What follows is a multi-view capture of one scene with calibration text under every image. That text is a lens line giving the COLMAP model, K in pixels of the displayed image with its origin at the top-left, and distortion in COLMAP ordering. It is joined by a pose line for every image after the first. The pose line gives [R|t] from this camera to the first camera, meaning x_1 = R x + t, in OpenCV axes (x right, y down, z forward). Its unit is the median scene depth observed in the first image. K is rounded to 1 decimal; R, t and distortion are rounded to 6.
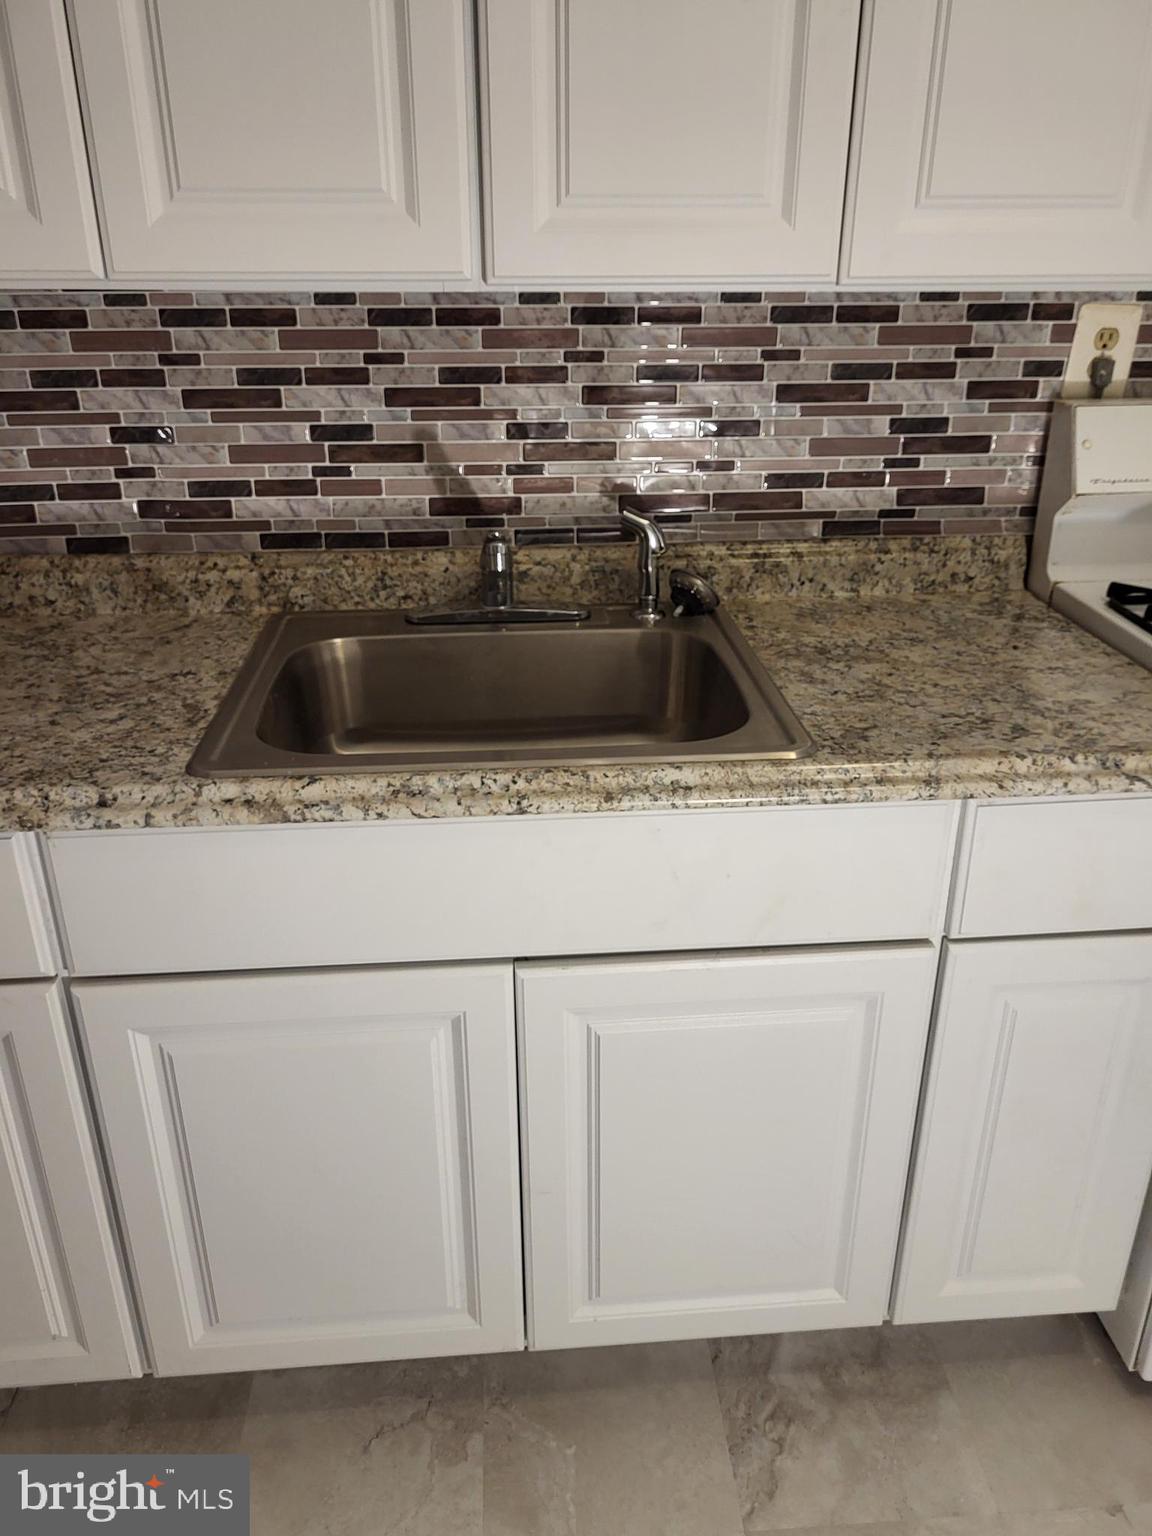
lens RADIAL K [[1278.1, 0, 573.2], [0, 1278.1, 805.0], [0, 0, 1]] dist [0.059391, -0.063956]
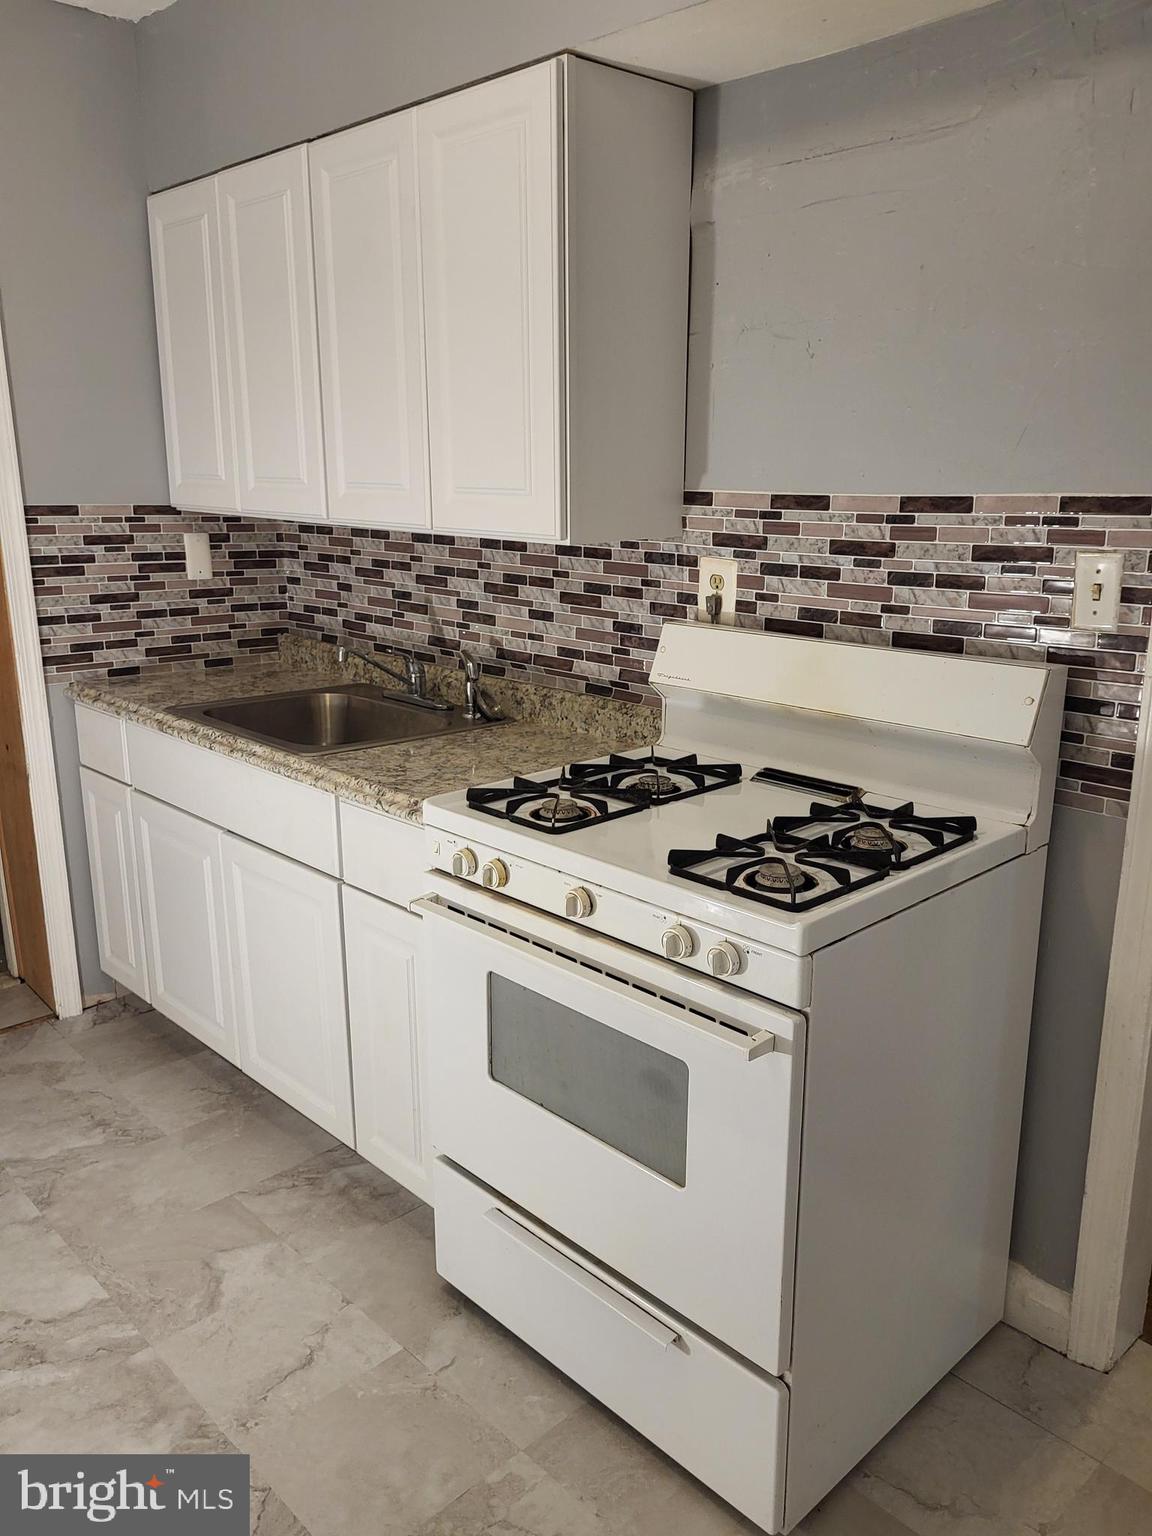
lens RADIAL K [[1180.1, 0, 576.0], [0, 1180.1, 768.0], [0, 0, 1]] dist [-0.000337, -0.046518]
pose [[0.626392, 0.196631, -0.754301, 1.303106], [-0.355591, 0.933192, -0.052029, -0.055545], [0.693677, 0.300813, 0.654464, 0.128961]]
